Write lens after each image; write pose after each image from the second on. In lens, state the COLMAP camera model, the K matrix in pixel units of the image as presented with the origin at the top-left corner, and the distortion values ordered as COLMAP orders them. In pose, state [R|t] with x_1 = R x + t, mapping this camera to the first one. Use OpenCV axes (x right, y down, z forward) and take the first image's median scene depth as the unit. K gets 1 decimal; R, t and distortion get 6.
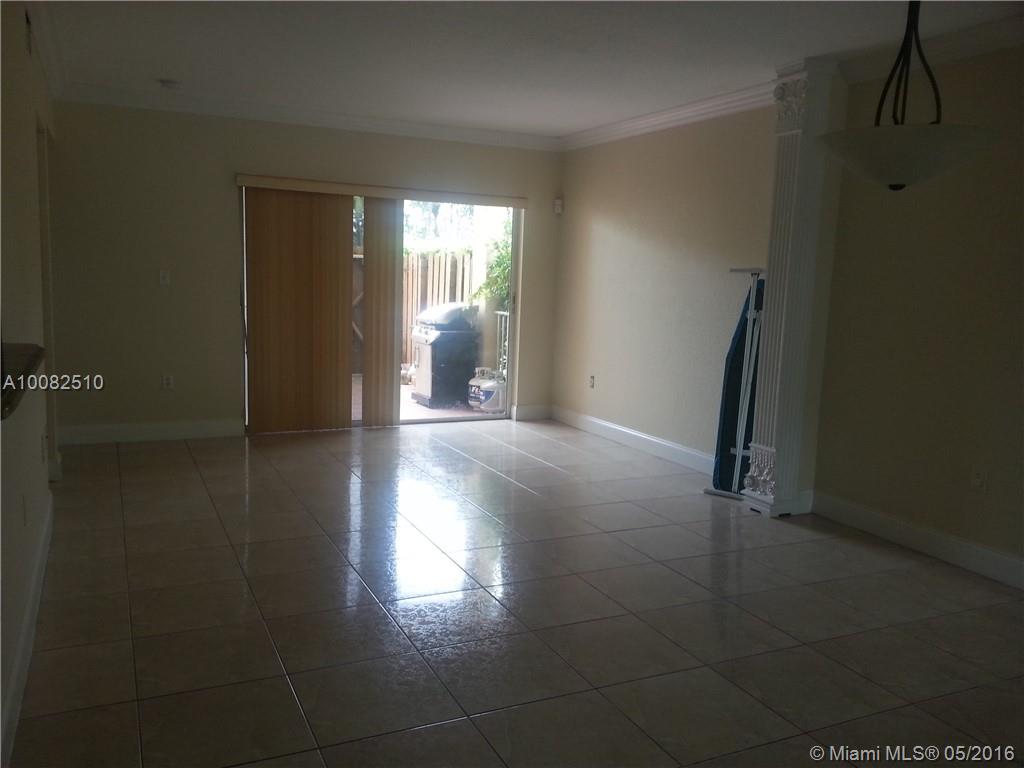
lens RADIAL K [[800.6, 0, 493.7], [0, 800.6, 393.3], [0, 0, 1]] dist [0.051249, -0.094073]
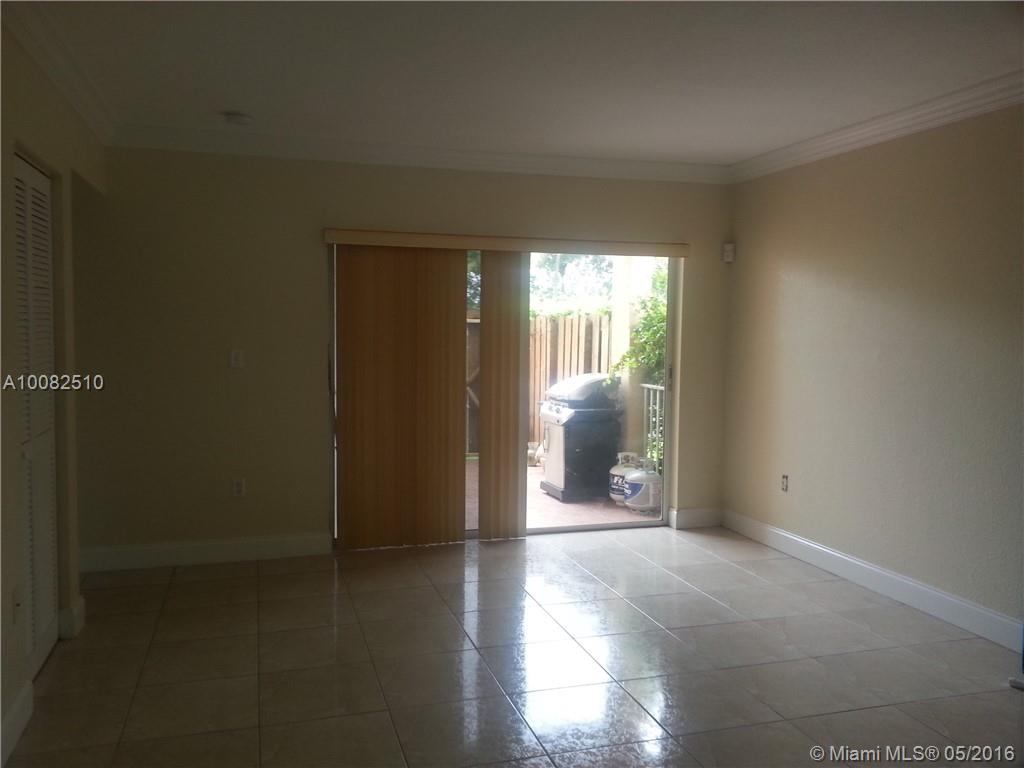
lens RADIAL K [[800.6, 0, 493.7], [0, 800.6, 393.3], [0, 0, 1]] dist [0.051249, -0.094073]
pose [[0.987661, -0.012355, -0.156119, -0.019834], [0.001019, 0.997369, -0.072481, -0.034123], [0.156604, 0.071428, 0.985075, 0.171799]]
